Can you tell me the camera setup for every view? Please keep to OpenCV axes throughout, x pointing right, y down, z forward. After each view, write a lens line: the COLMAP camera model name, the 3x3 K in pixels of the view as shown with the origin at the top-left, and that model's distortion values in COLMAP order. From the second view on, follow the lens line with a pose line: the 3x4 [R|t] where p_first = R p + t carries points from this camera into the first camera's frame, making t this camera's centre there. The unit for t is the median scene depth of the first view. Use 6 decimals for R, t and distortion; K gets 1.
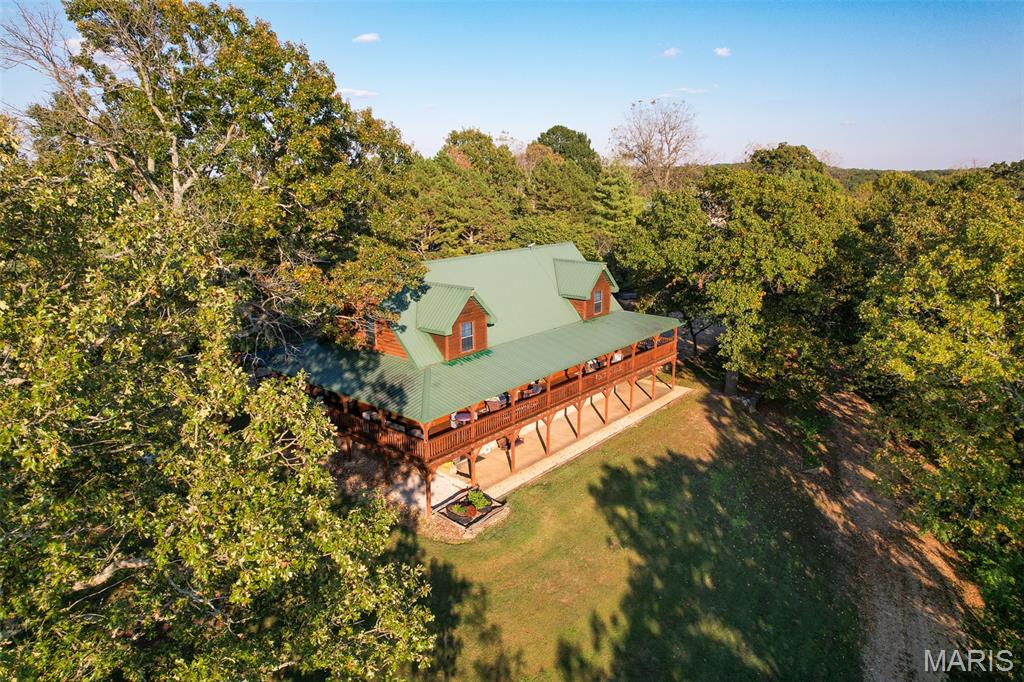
lens RADIAL K [[664.7, 0, 512.0], [0, 664.7, 341.0], [0, 0, 1]] dist [-0.072539, 0.080318]
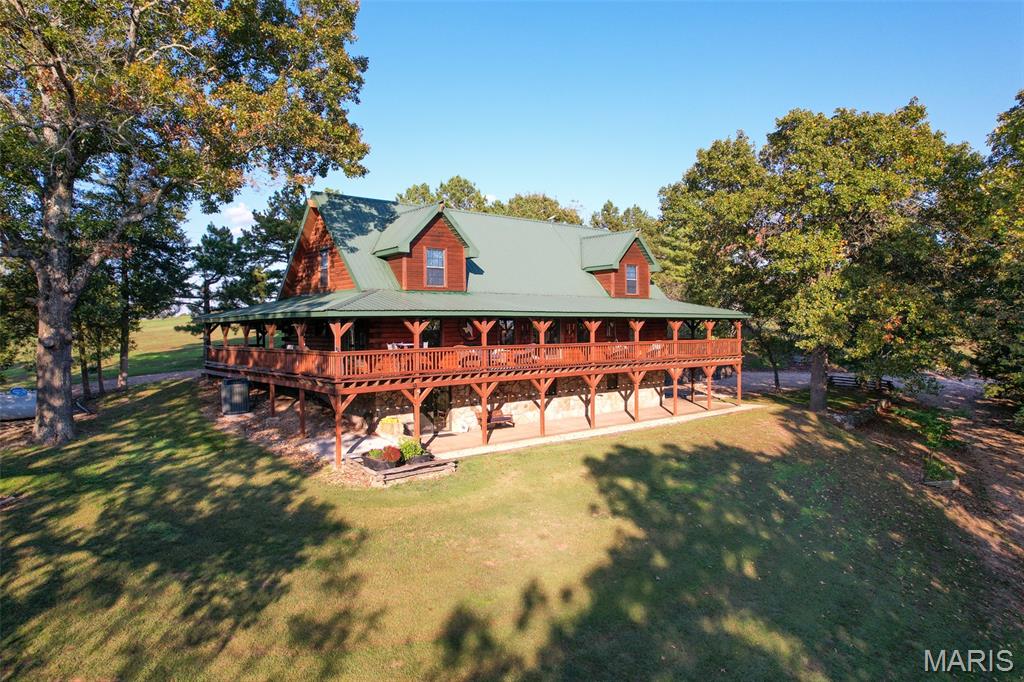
lens RADIAL K [[664.7, 0, 512.0], [0, 664.7, 341.0], [0, 0, 1]] dist [-0.072539, 0.080318]
pose [[0.986178, -0.001164, -0.165686, 0.172628], [-0.035811, 0.974843, -0.219998, 0.282774], [0.161774, 0.222890, 0.961327, 0.319533]]
